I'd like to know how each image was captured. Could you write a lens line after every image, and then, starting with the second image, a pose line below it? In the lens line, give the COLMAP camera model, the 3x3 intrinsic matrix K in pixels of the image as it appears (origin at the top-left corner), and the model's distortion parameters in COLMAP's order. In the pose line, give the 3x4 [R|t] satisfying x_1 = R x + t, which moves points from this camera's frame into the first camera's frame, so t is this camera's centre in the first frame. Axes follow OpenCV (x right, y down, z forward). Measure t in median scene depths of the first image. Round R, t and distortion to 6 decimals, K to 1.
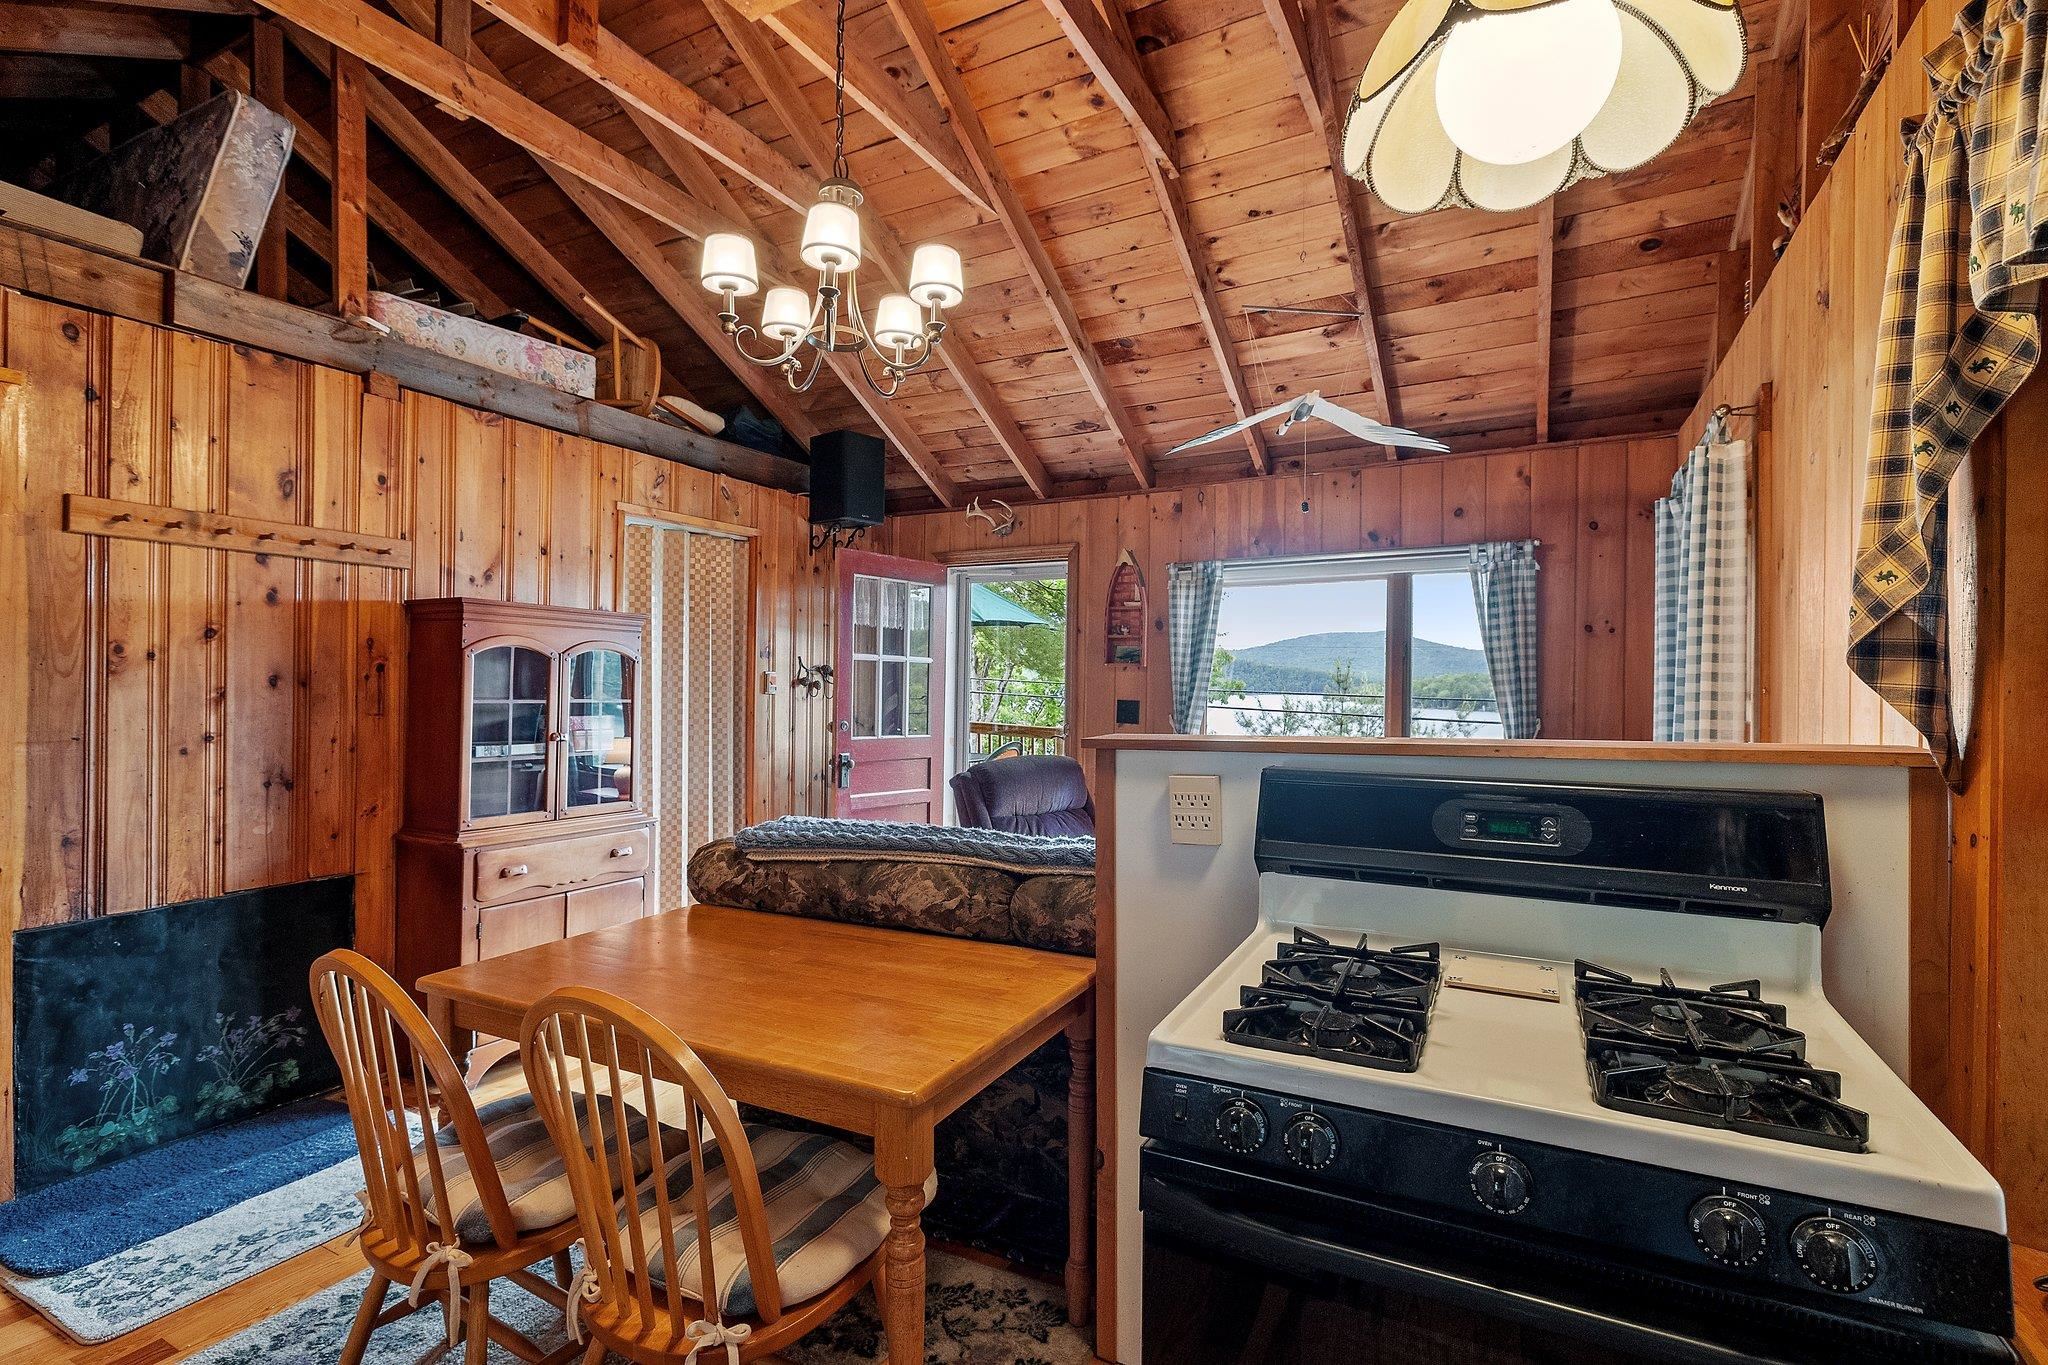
lens RADIAL K [[958.3, 0, 1025.1], [0, 958.3, 683.4], [0, 0, 1]] dist [0.001160, 0.000098]
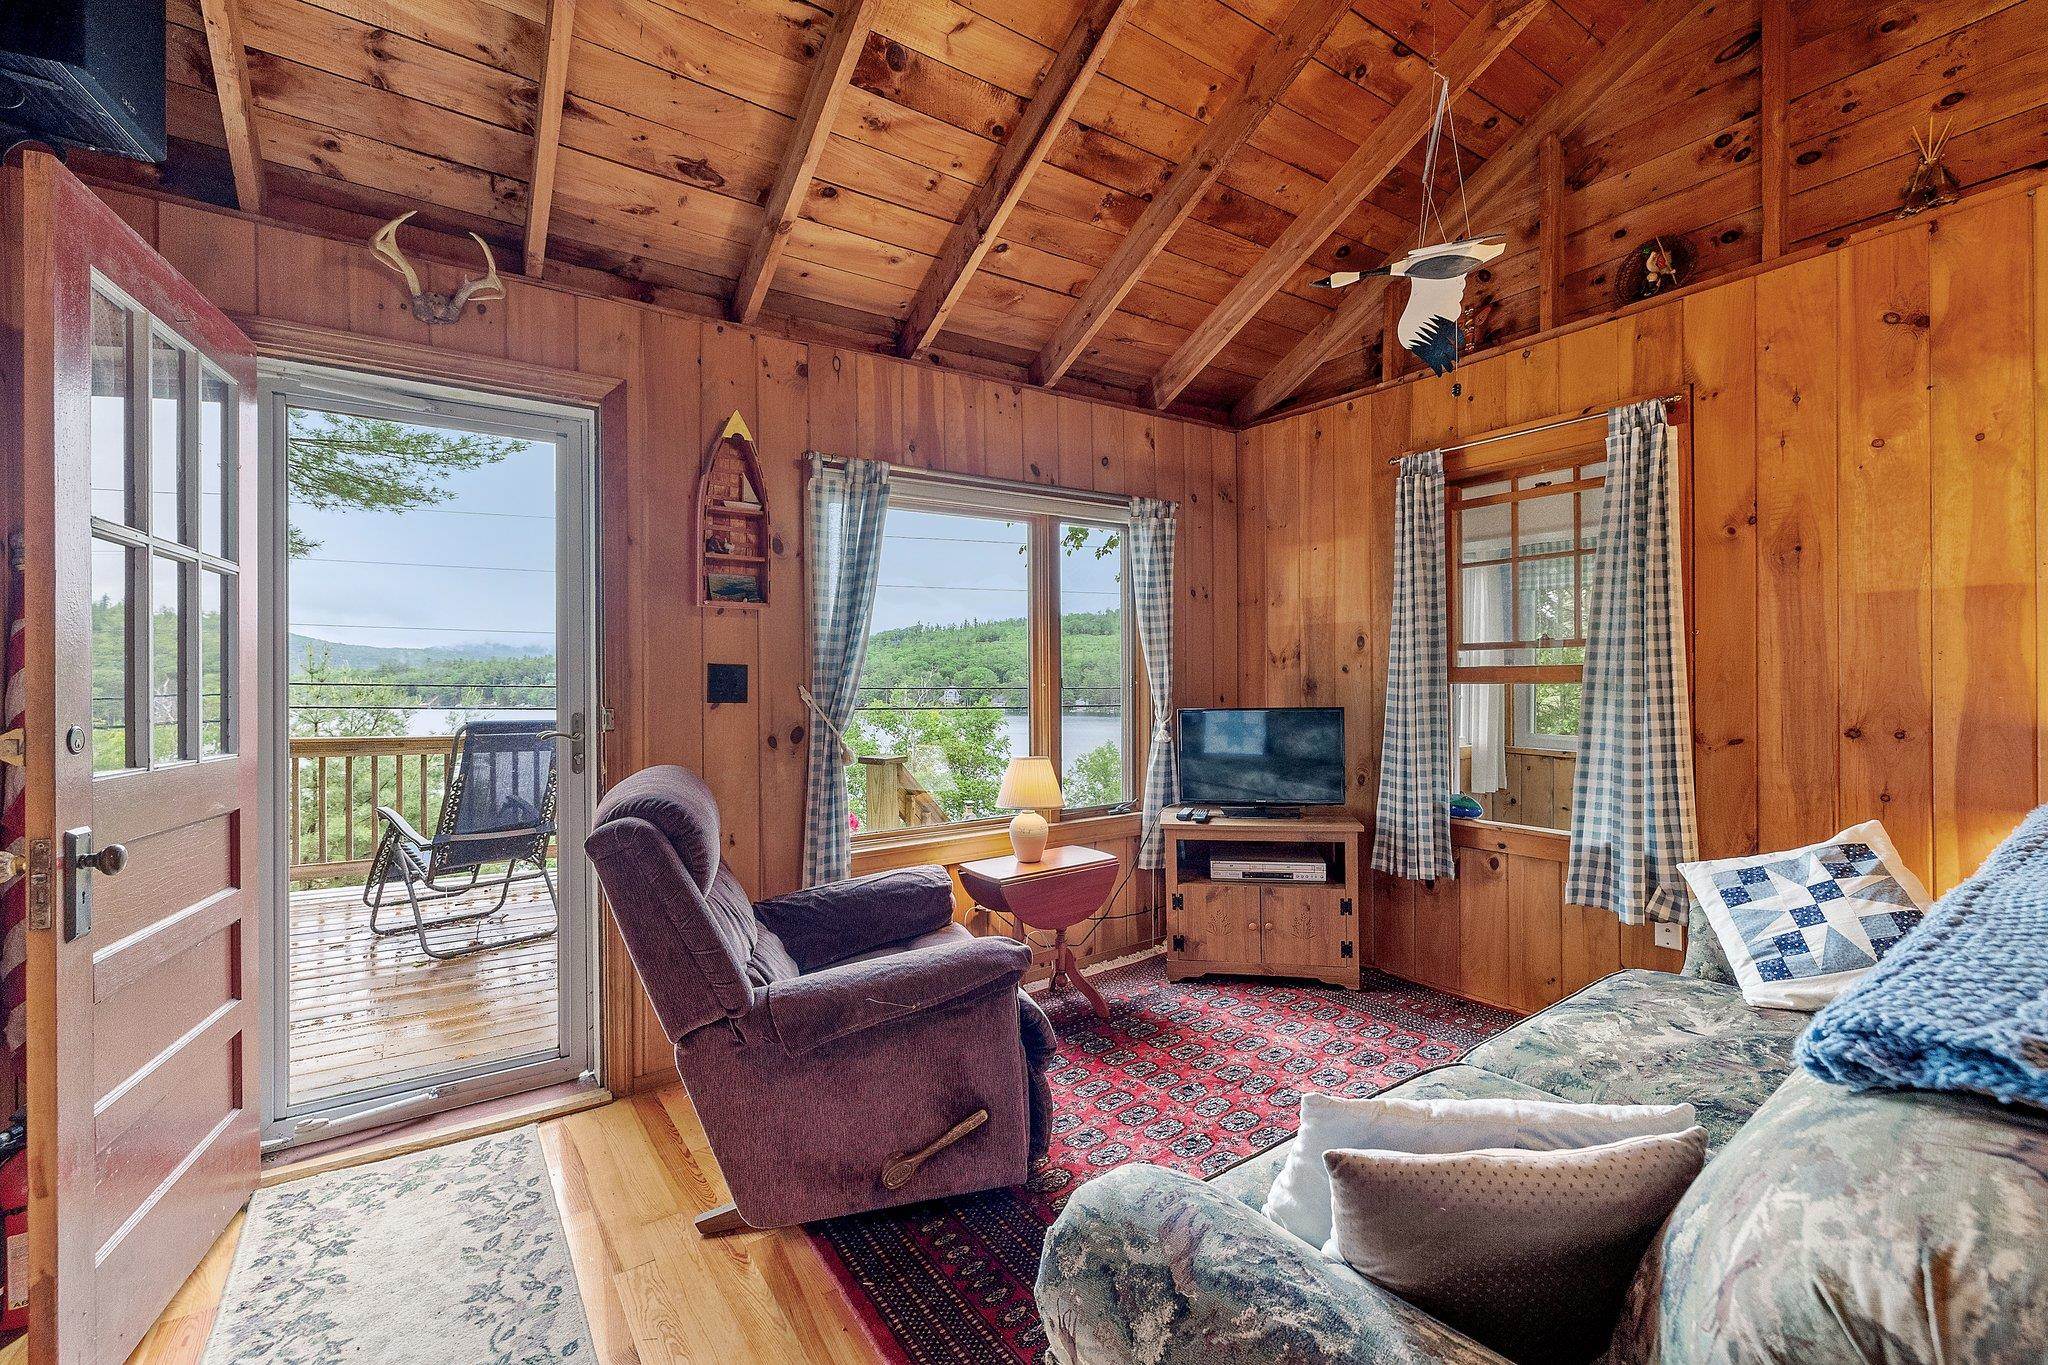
lens RADIAL K [[873.9, 0, 1025.6], [0, 873.9, 677.1], [0, 0, 1]] dist [-0.001907, 0.000122]
pose [[0.449691, -0.008457, 0.893144, -0.366543], [0.009126, 0.999946, 0.004873, 0.029892], [-0.893138, 0.005959, 0.449744, 0.713693]]
